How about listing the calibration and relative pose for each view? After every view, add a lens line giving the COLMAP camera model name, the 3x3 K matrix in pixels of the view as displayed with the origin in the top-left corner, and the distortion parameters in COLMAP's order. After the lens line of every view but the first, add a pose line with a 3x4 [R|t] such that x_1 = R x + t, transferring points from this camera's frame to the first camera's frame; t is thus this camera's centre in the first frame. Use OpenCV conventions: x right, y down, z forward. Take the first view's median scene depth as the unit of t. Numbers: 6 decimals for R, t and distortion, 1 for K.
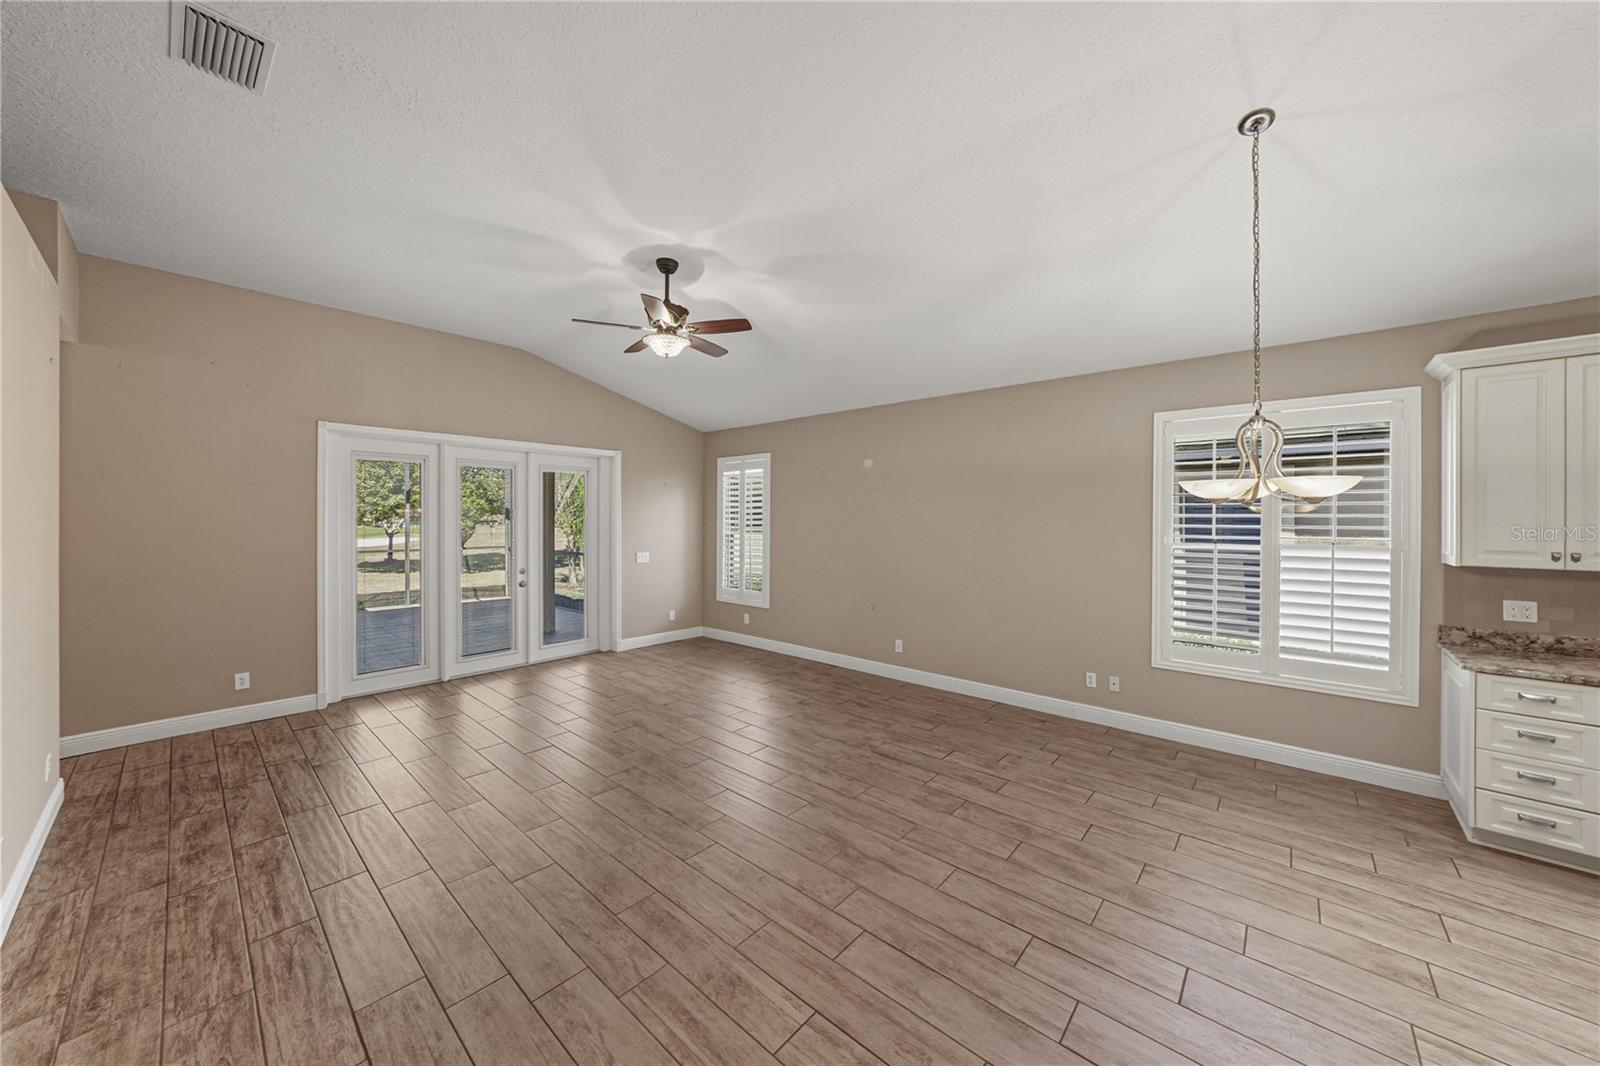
lens RADIAL K [[560.8, 0, 816.6], [0, 560.8, 526.8], [0, 0, 1]] dist [-0.018459, 0.004955]
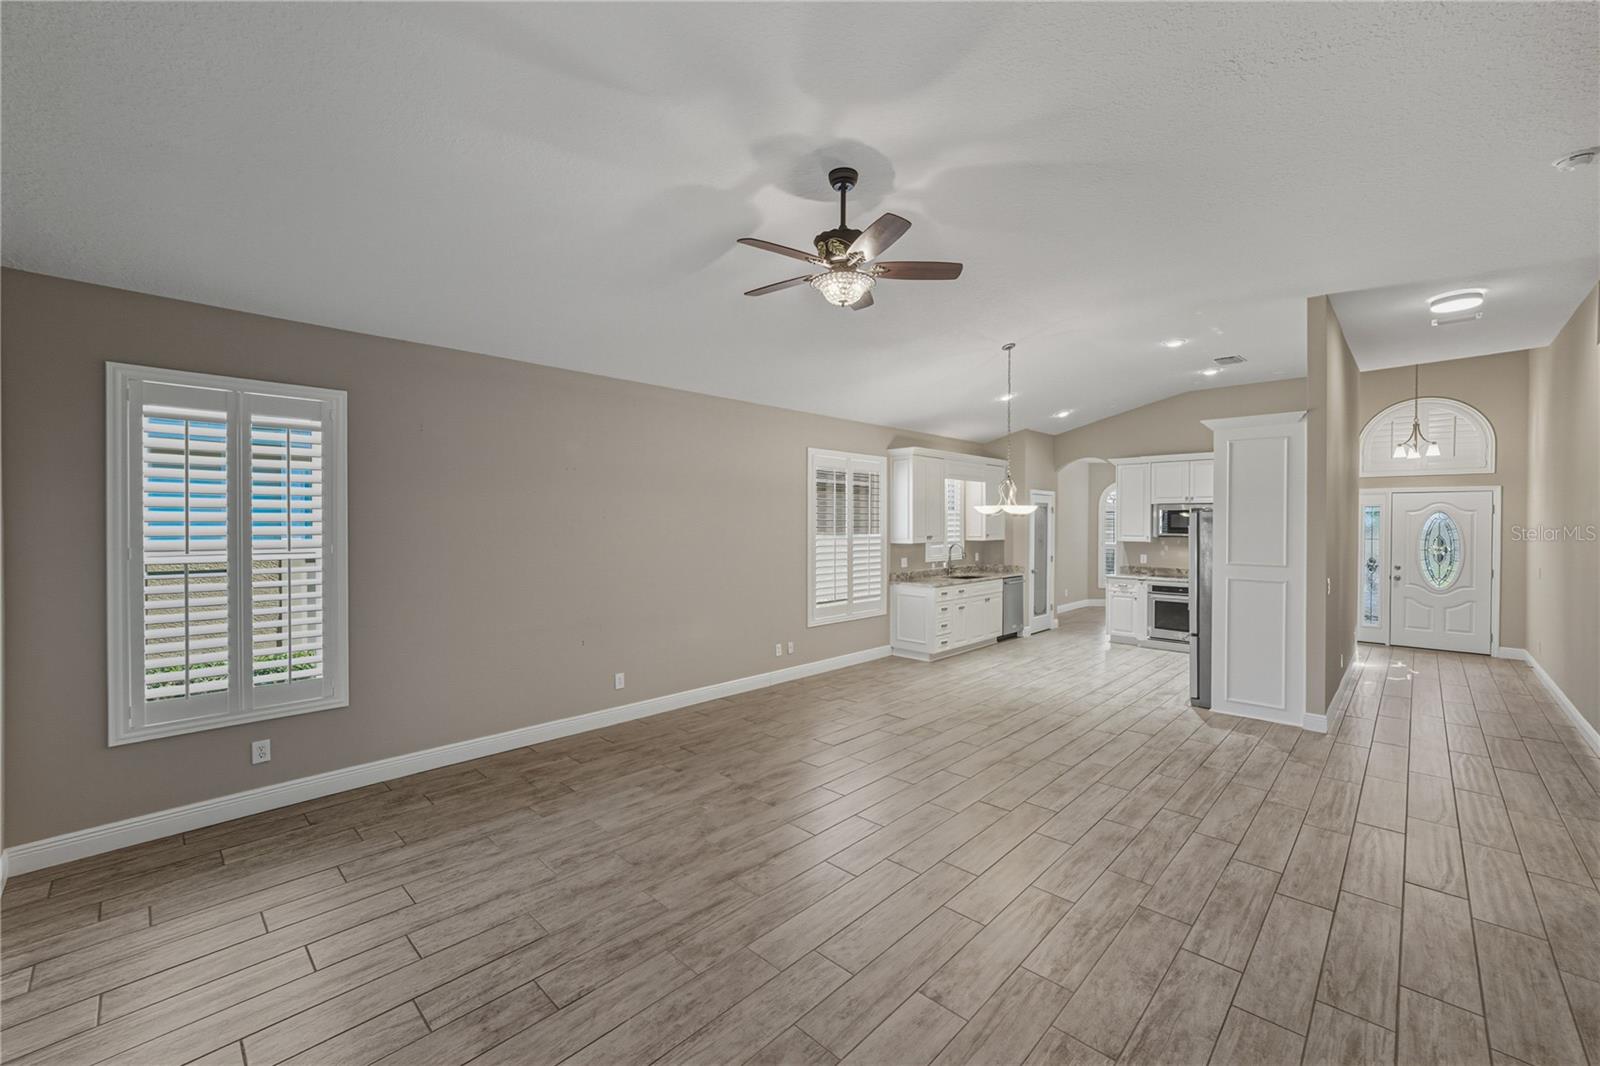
lens RADIAL K [[648.6, 0, 809.4], [0, 648.6, 526.3], [0, 0, 1]] dist [-0.001419, 0.002258]
pose [[0.045610, -0.006763, 0.998936, -1.193195], [0.017048, 0.999837, 0.005990, -0.014431], [-0.998814, 0.016757, 0.045718, 1.065372]]
